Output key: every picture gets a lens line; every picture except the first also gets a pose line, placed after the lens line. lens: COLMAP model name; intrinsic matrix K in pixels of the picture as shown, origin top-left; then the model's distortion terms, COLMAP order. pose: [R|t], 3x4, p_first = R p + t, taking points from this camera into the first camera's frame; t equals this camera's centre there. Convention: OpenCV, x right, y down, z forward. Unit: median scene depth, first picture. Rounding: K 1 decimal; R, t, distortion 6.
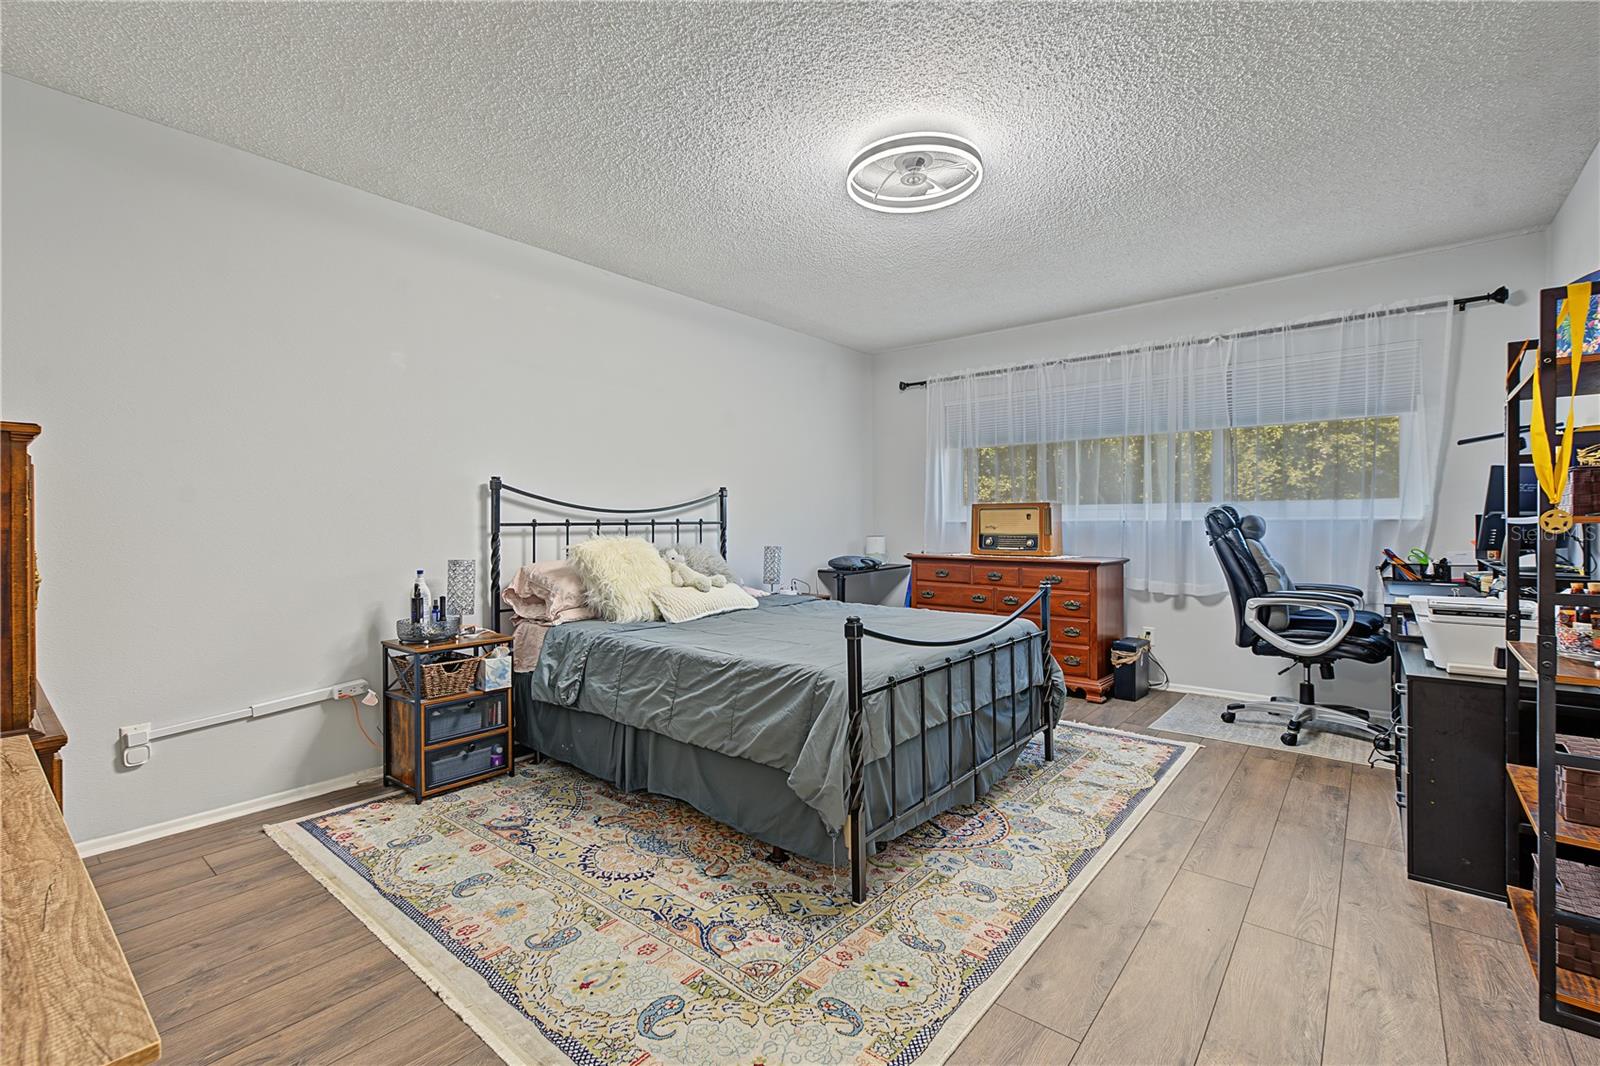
lens RADIAL K [[697.8, 0, 796.3], [0, 697.8, 525.5], [0, 0, 1]] dist [-0.000866, -0.000174]
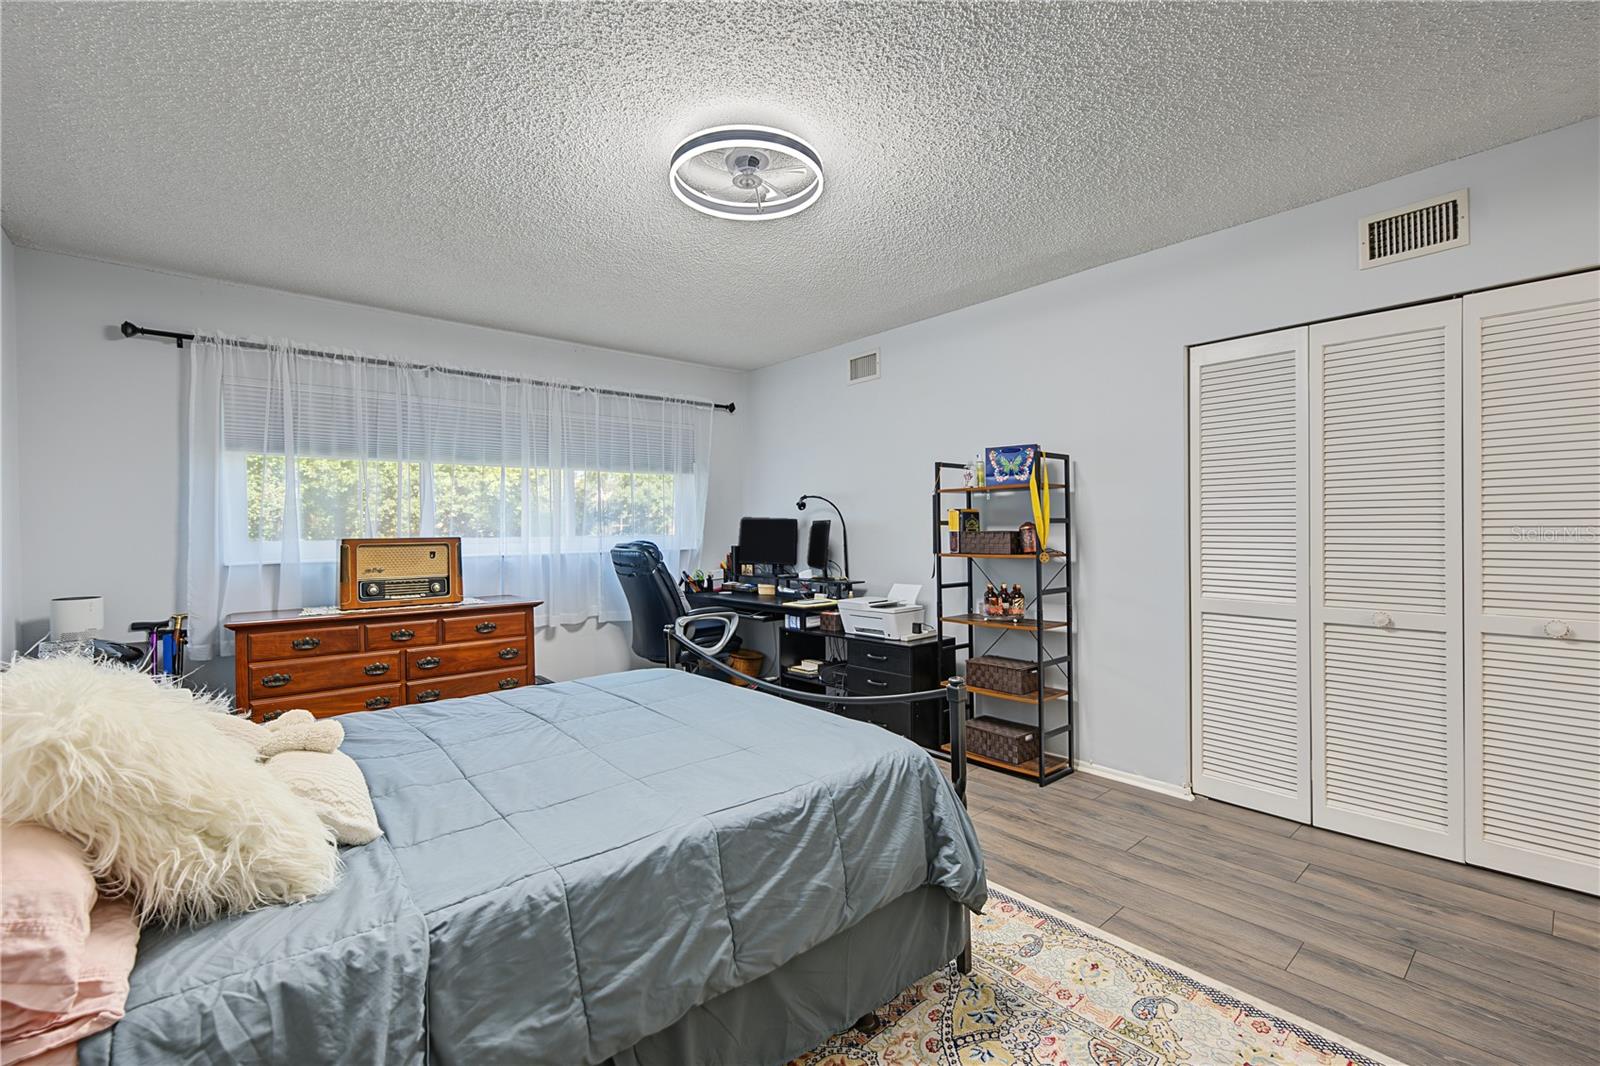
lens RADIAL K [[679.7, 0, 800.0], [0, 679.7, 533.0], [0, 0, 1]] dist [-0.000975, -0.000252]
pose [[0.162104, -0.001383, 0.986773, -0.494394], [0.015676, 0.999876, -0.001174, -0.040107], [-0.986649, 0.015659, 0.162105, 0.599574]]
